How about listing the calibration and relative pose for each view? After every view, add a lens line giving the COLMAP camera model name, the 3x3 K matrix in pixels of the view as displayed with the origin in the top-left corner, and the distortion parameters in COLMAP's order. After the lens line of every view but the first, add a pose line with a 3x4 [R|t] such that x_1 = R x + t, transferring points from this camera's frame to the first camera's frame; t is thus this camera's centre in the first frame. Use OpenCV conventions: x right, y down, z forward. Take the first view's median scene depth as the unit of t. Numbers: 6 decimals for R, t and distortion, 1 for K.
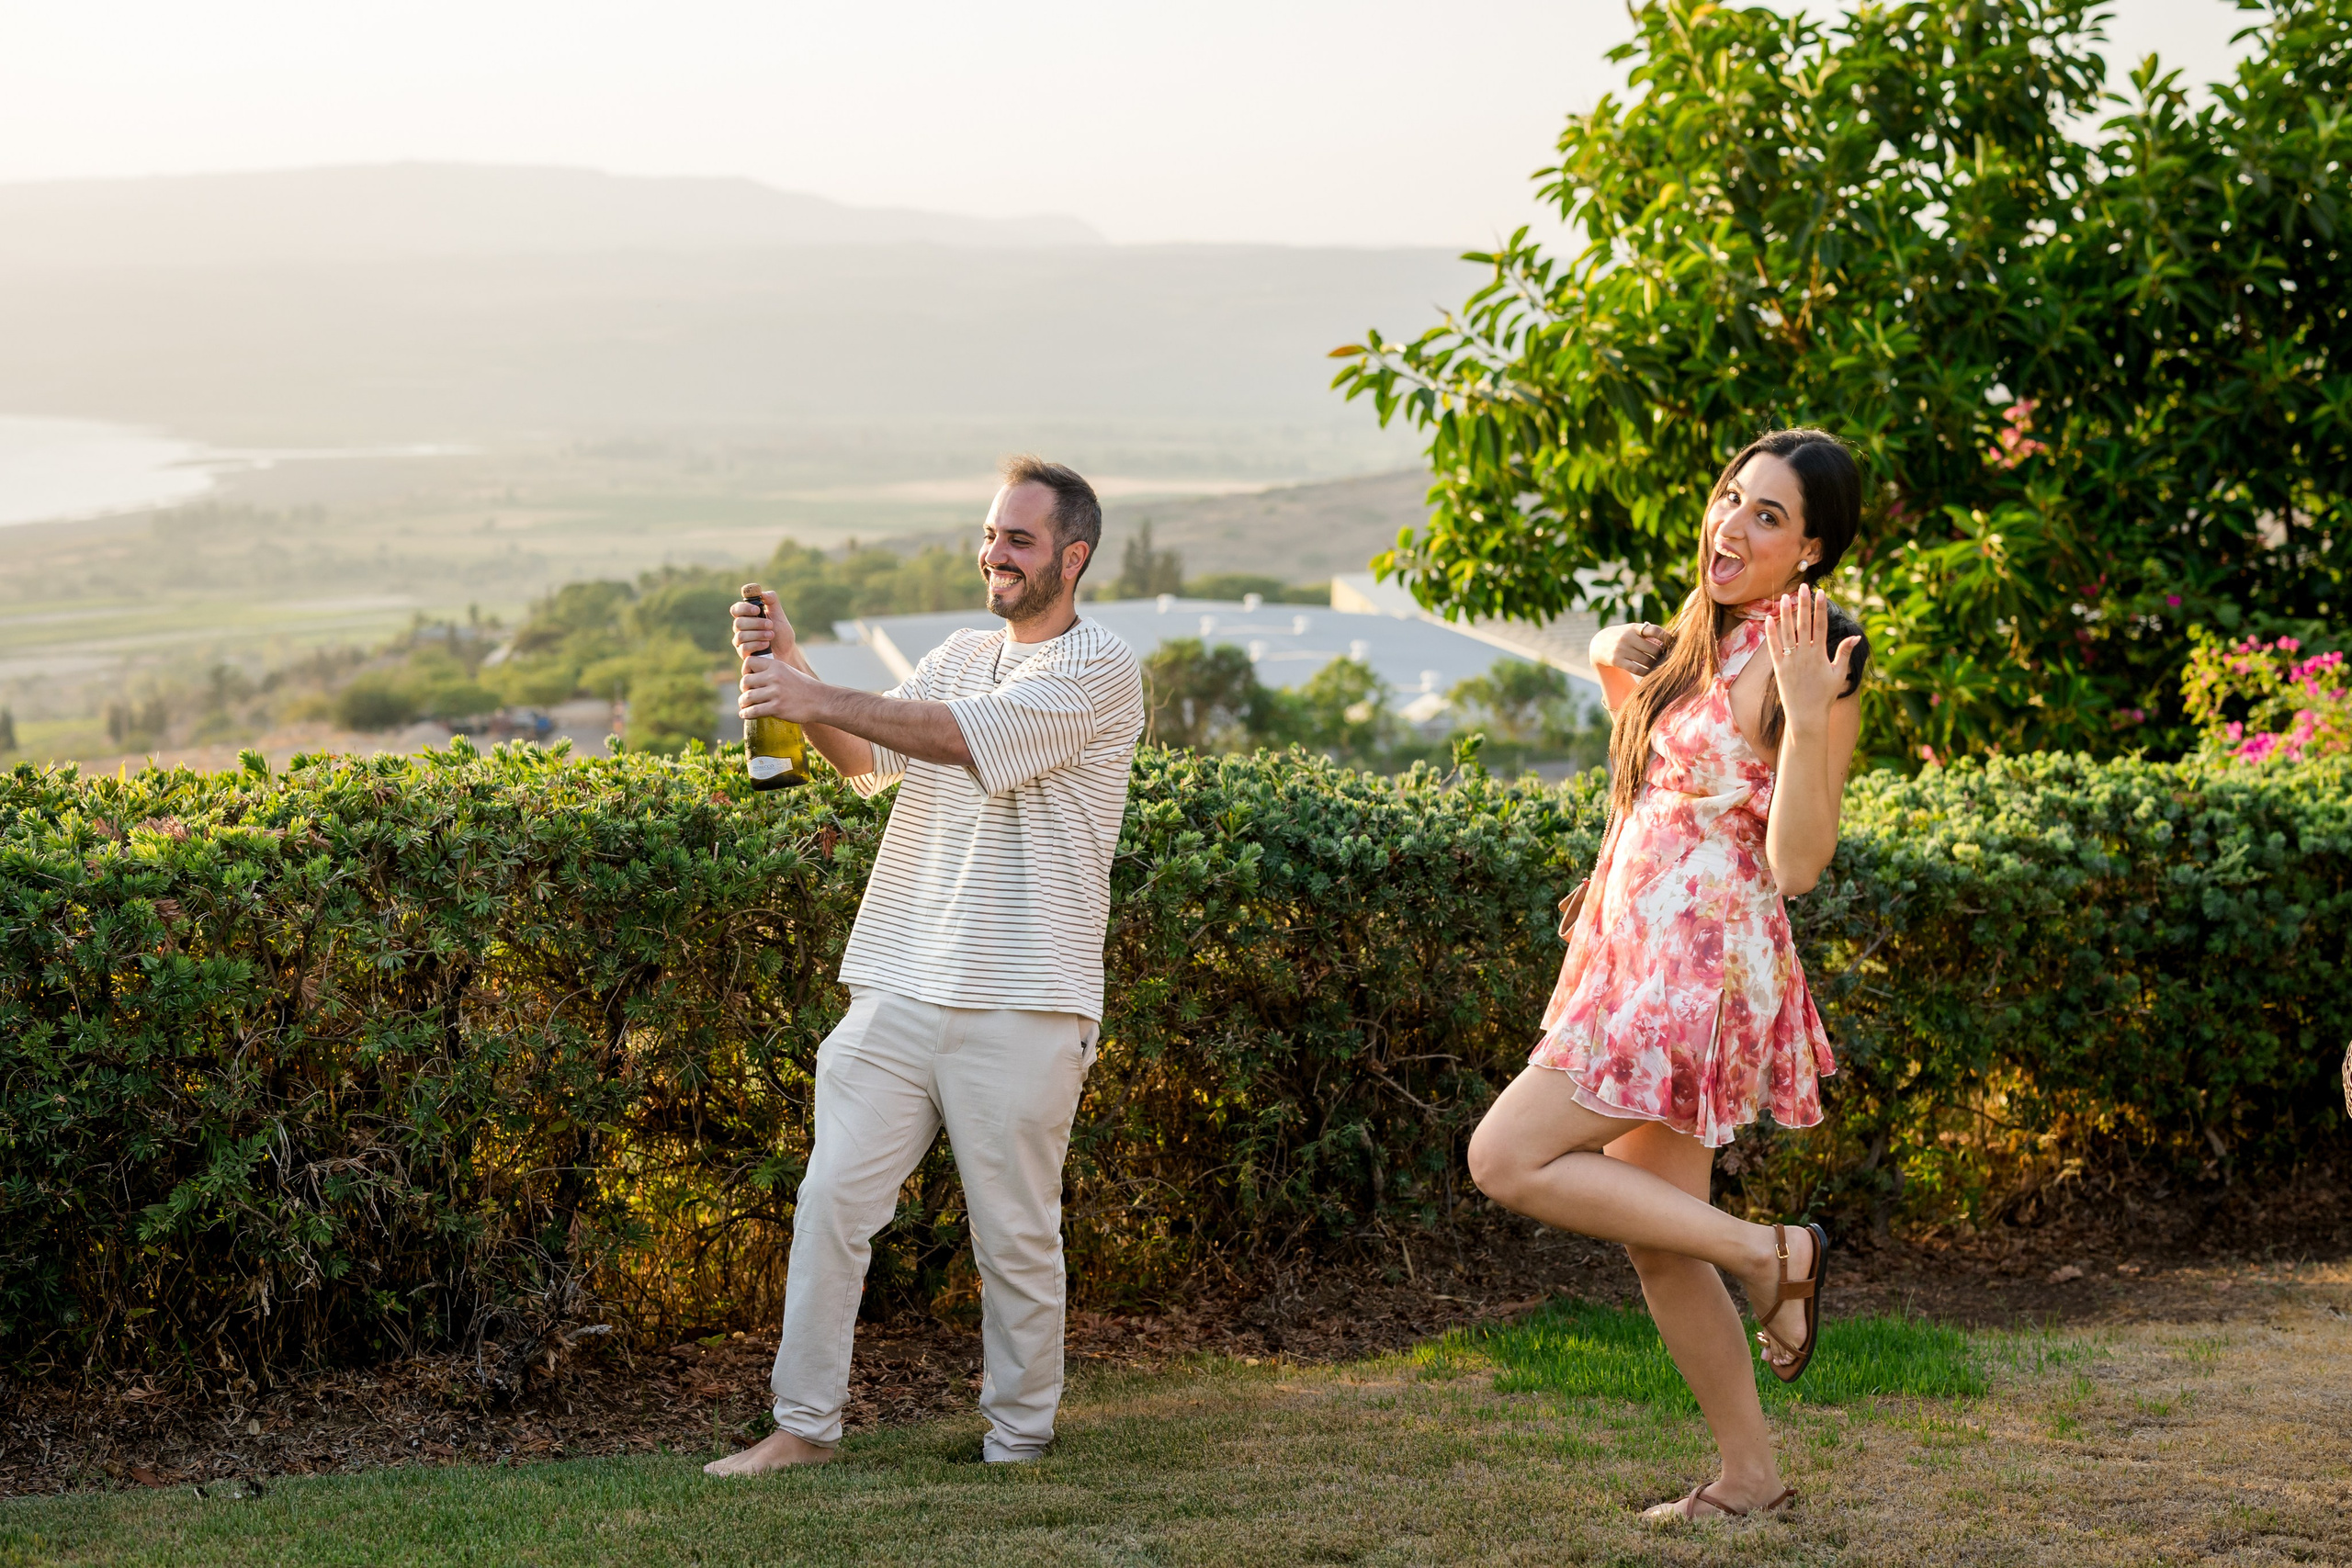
lens RADIAL K [[3335.6, 0, 1182.3], [0, 3335.6, 788.2], [0, 0, 1]] dist [0.018802, 0.089014]
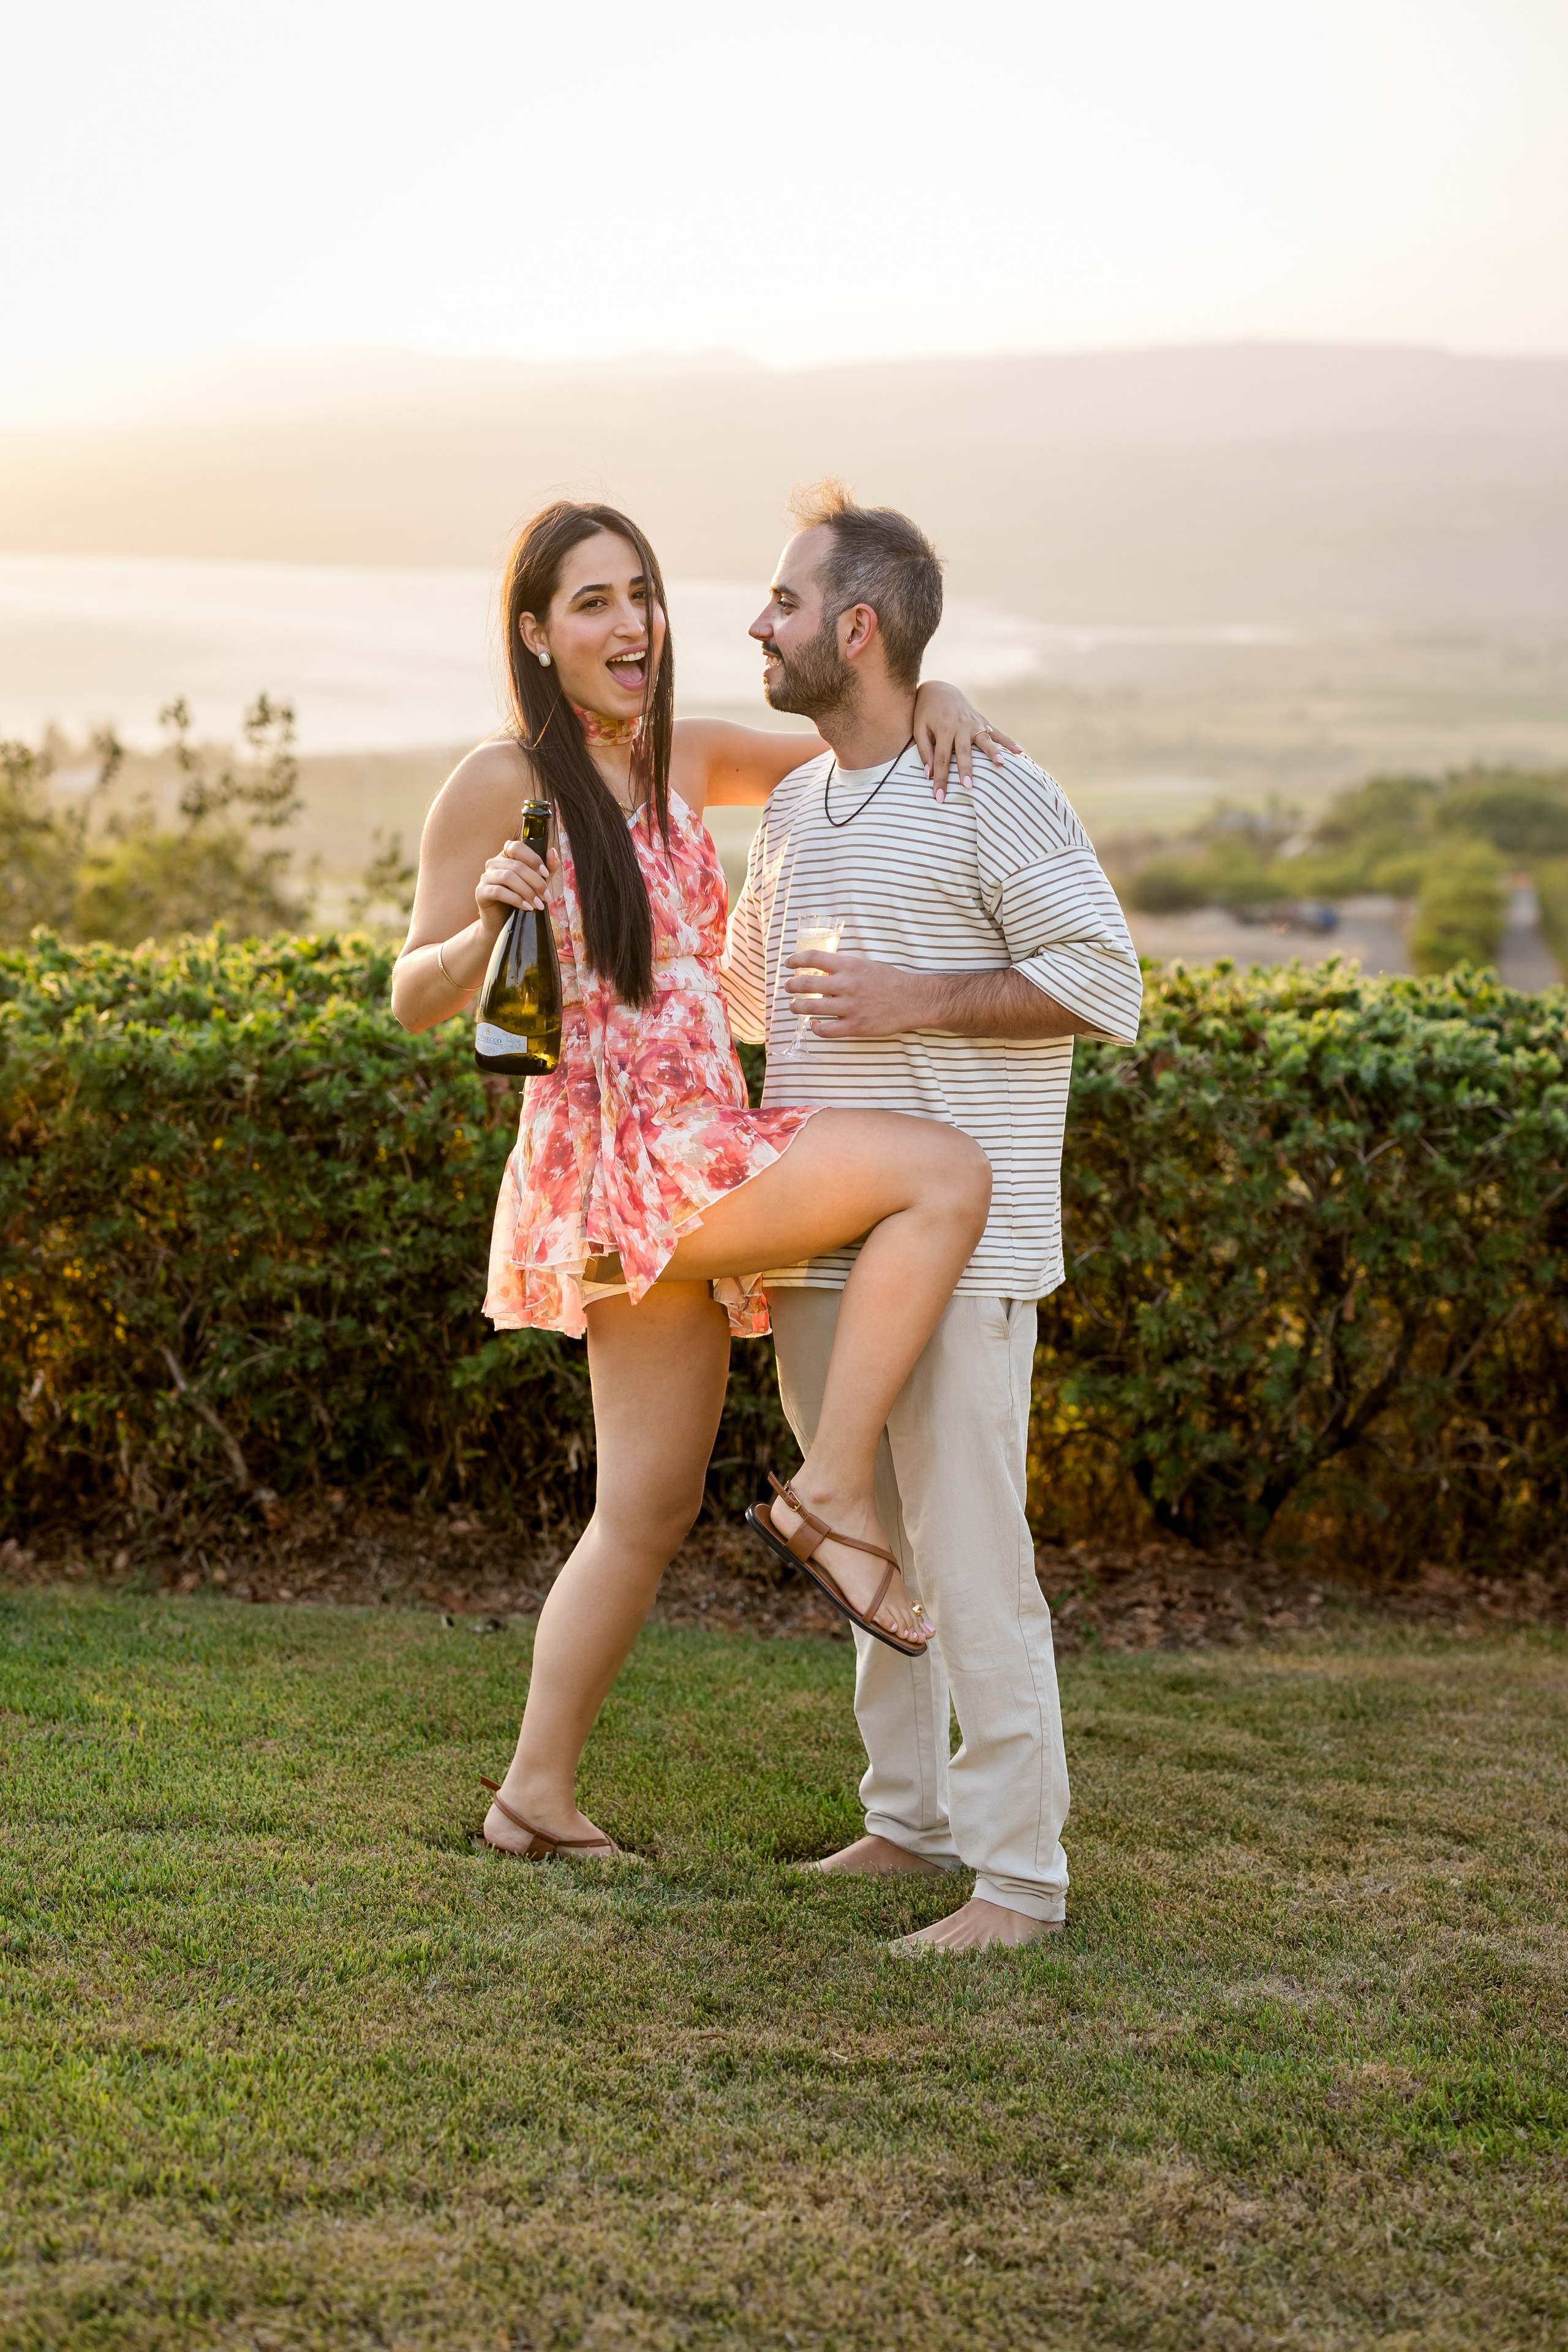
lens RADIAL K [[3394.9, 0, 785.9], [0, 3394.9, 1180.9], [0, 0, 1]] dist [0.024636, 0.025139]
pose [[0.936868, 0.086640, -0.338780, 0.123351], [-0.067191, 0.995369, 0.068745, -0.011622], [0.343168, -0.041642, 0.938351, 0.003349]]
